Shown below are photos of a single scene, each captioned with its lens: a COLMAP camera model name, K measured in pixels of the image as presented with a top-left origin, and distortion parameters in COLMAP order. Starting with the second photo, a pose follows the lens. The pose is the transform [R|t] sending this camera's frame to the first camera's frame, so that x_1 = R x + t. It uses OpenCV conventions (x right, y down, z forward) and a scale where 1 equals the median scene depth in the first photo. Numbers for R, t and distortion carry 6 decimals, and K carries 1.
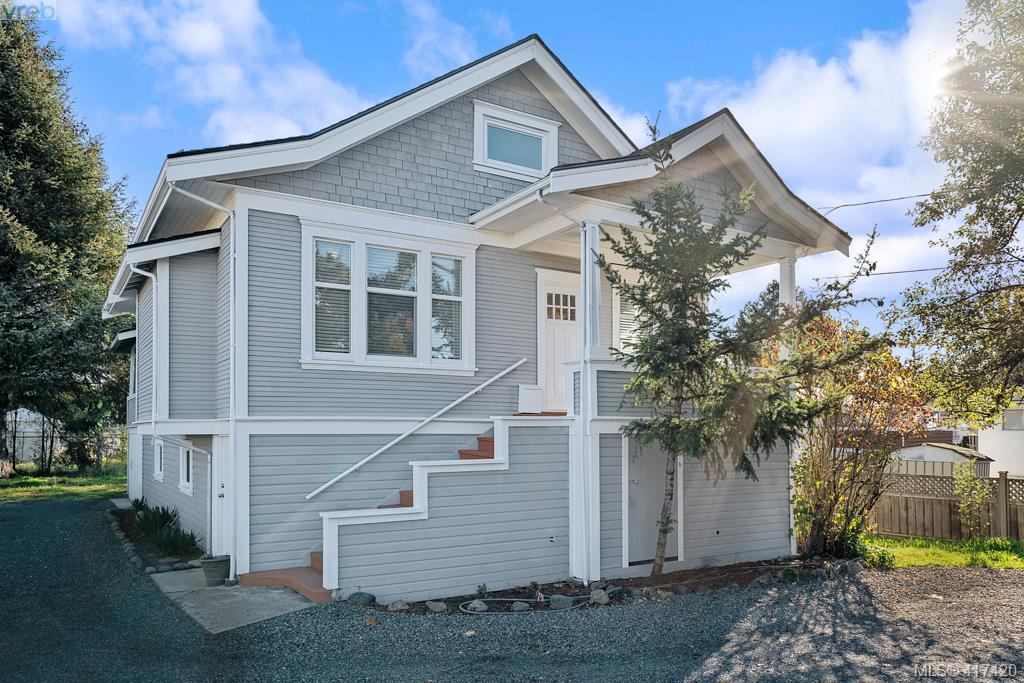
lens RADIAL K [[739.7, 0, 510.7], [0, 739.7, 456.7], [0, 0, 1]] dist [0.000044, 0.024989]
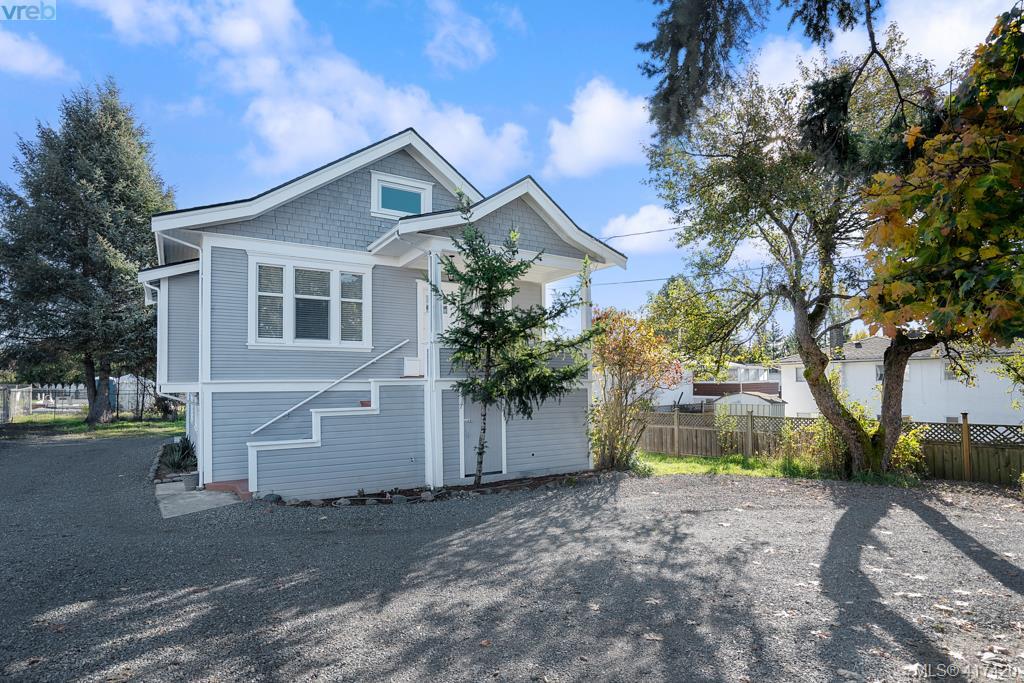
lens RADIAL K [[548.8, 0, 511.0], [0, 548.8, 396.5], [0, 0, 1]] dist [-0.052458, 0.024762]
pose [[0.999912, -0.010865, 0.007571, 0.234418], [0.010964, 0.999853, -0.013157, -0.000658], [-0.007427, 0.013239, 0.999885, -0.114521]]
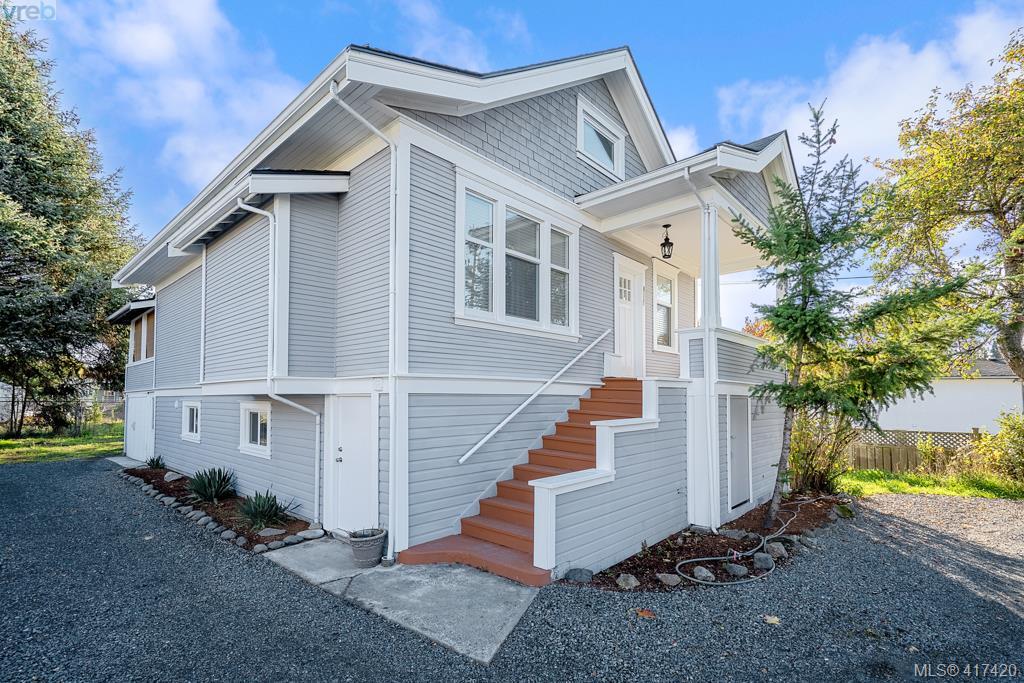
lens RADIAL K [[470.2, 0, 510.3], [0, 470.2, 400.8], [0, 0, 1]] dist [-0.001605, 0.024065]
pose [[0.963516, 0.002160, 0.267641, -0.351517], [0.006046, 0.999537, -0.029835, -0.002689], [-0.267582, 0.030365, 0.963057, 0.379329]]
